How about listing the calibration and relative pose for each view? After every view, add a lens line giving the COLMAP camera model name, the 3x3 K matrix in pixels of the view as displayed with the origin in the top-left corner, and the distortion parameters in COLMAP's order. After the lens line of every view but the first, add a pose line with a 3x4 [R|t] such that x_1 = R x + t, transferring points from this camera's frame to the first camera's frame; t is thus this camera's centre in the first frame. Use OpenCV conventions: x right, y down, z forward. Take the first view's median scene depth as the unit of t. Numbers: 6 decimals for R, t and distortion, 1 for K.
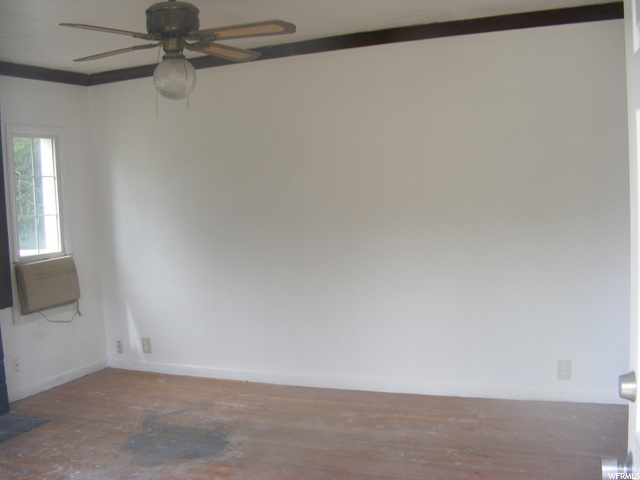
lens RADIAL K [[750.1, 0, 320.0], [0, 750.1, 240.0], [0, 0, 1]] dist [-0.262209, 0.361783]
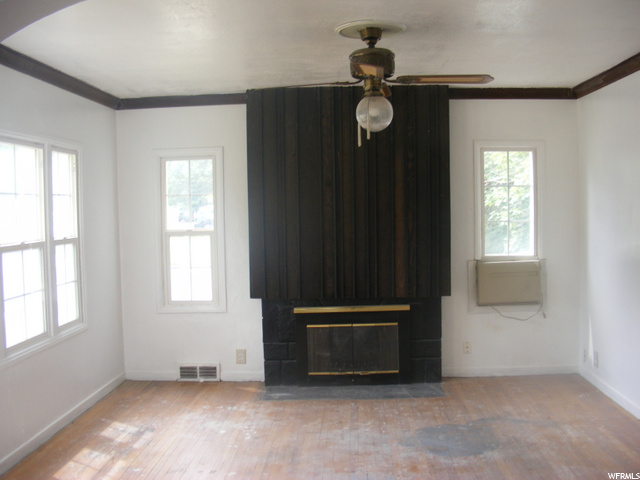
lens RADIAL K [[750.1, 0, 320.0], [0, 750.1, 240.0], [0, 0, 1]] dist [-0.262209, 0.361783]
pose [[0.368509, 0.088162, -0.925434, 0.640061], [-0.073868, 0.995122, 0.065387, -0.065776], [0.926685, 0.044265, 0.373224, 0.356365]]
